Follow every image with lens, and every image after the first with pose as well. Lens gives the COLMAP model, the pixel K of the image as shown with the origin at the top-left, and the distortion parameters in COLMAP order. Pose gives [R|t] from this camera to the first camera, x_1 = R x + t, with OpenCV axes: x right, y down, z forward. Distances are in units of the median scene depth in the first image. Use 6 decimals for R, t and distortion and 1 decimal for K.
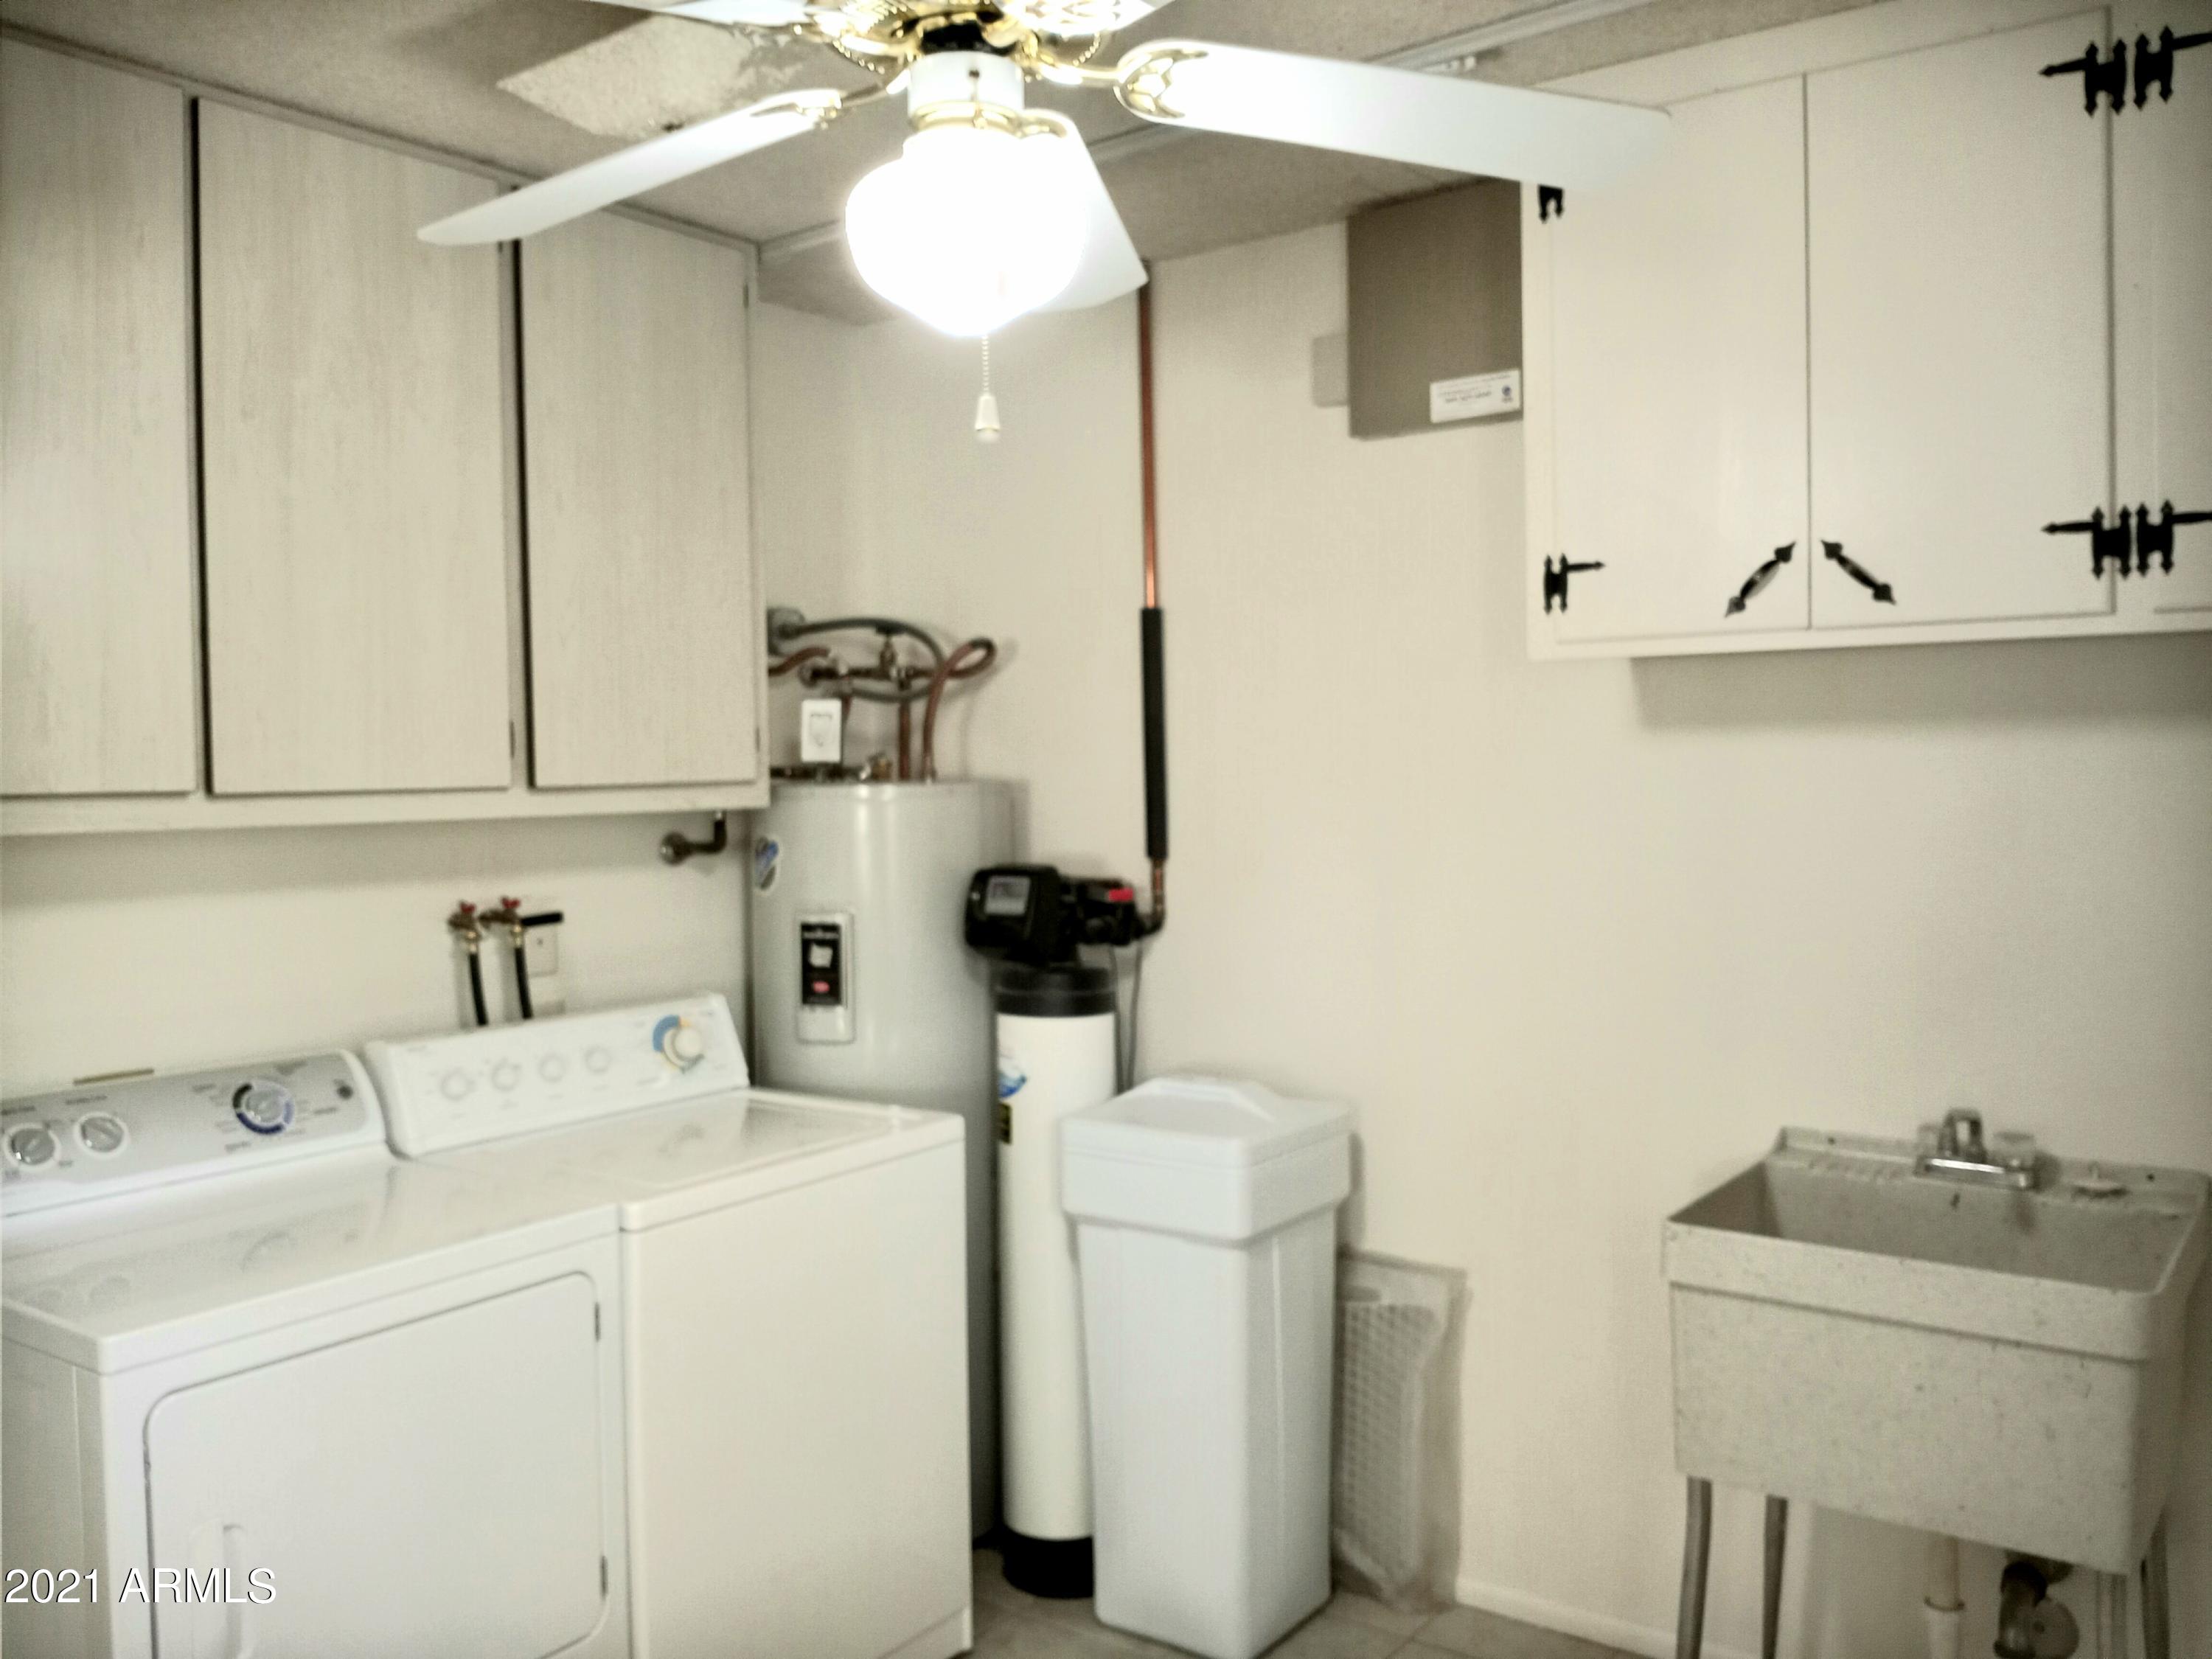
lens RADIAL K [[1788.1, 0, 1106.0], [0, 1788.1, 829.5], [0, 0, 1]] dist [0.052685, -0.127307]
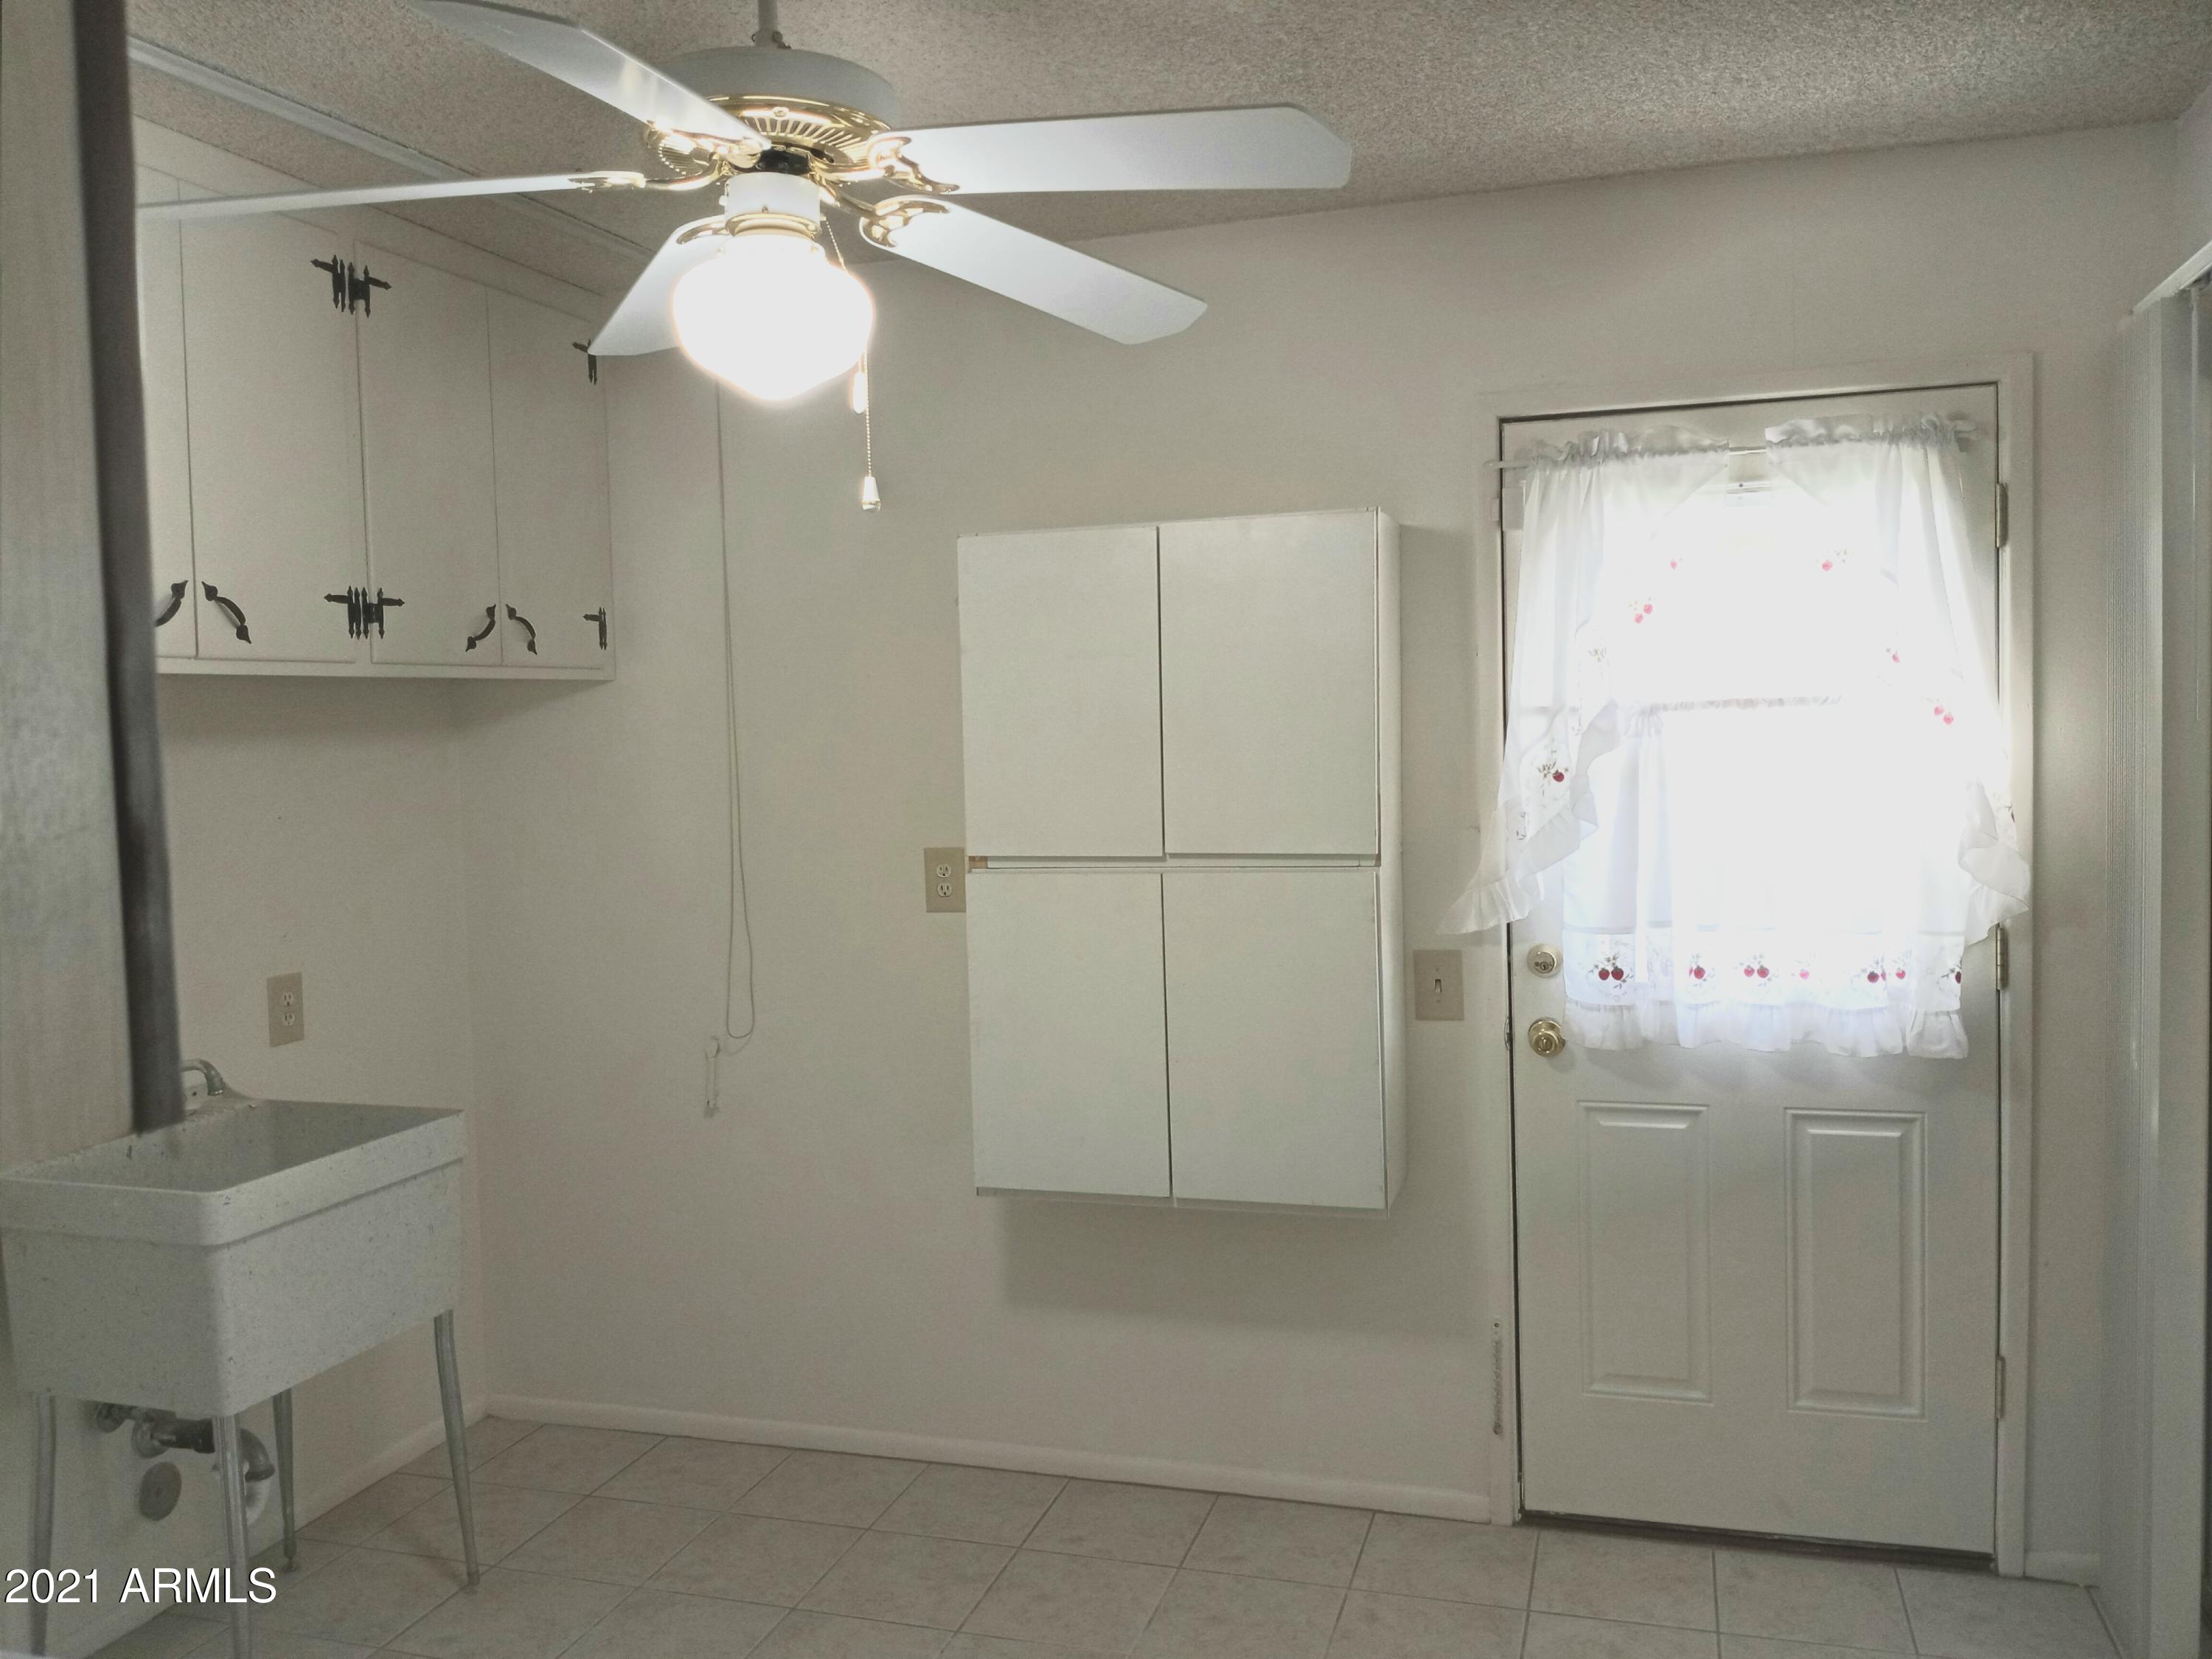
lens RADIAL K [[1788.1, 0, 1106.0], [0, 1788.1, 829.5], [0, 0, 1]] dist [0.052685, -0.127307]
pose [[-0.320131, -0.033869, 0.946768, -0.990322], [0.069045, 0.995869, 0.058972, -0.030799], [-0.944854, 0.084249, -0.316470, 0.900171]]
